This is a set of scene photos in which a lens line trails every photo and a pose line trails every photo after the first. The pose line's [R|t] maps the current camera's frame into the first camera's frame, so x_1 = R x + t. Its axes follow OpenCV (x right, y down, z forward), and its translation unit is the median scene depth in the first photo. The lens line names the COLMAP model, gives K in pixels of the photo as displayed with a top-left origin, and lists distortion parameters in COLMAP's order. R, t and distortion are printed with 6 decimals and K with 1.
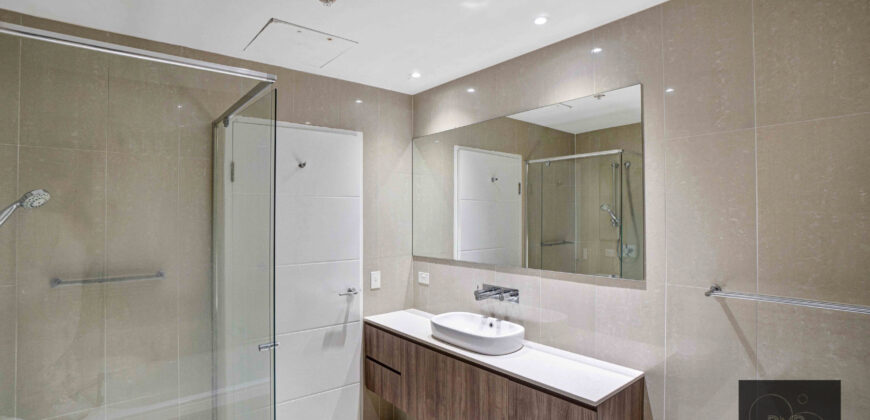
lens RADIAL K [[422.9, 0, 405.7], [0, 422.9, 212.3], [0, 0, 1]] dist [-0.054766, 0.021771]
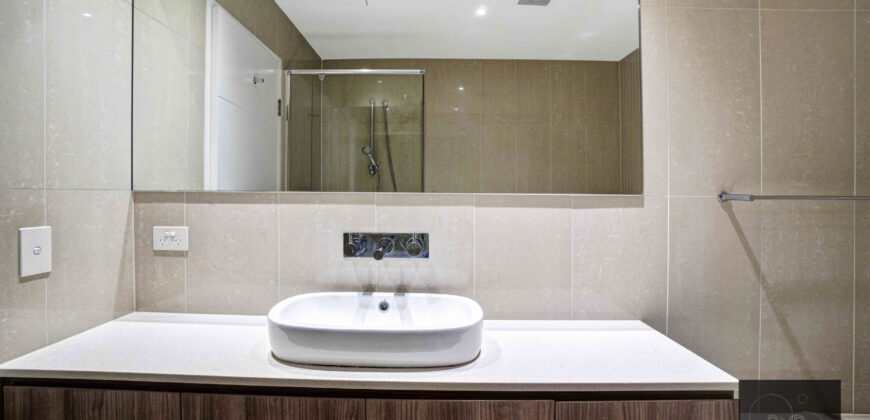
lens RADIAL K [[415.3, 0, 433.9], [0, 415.3, 198.3], [0, 0, 1]] dist [-0.055170, 0.019372]
pose [[0.608771, 0.005708, 0.793325, -0.175974], [-0.018194, 0.999812, 0.006767, 0.141017], [-0.793137, -0.018553, 0.608760, 0.694754]]
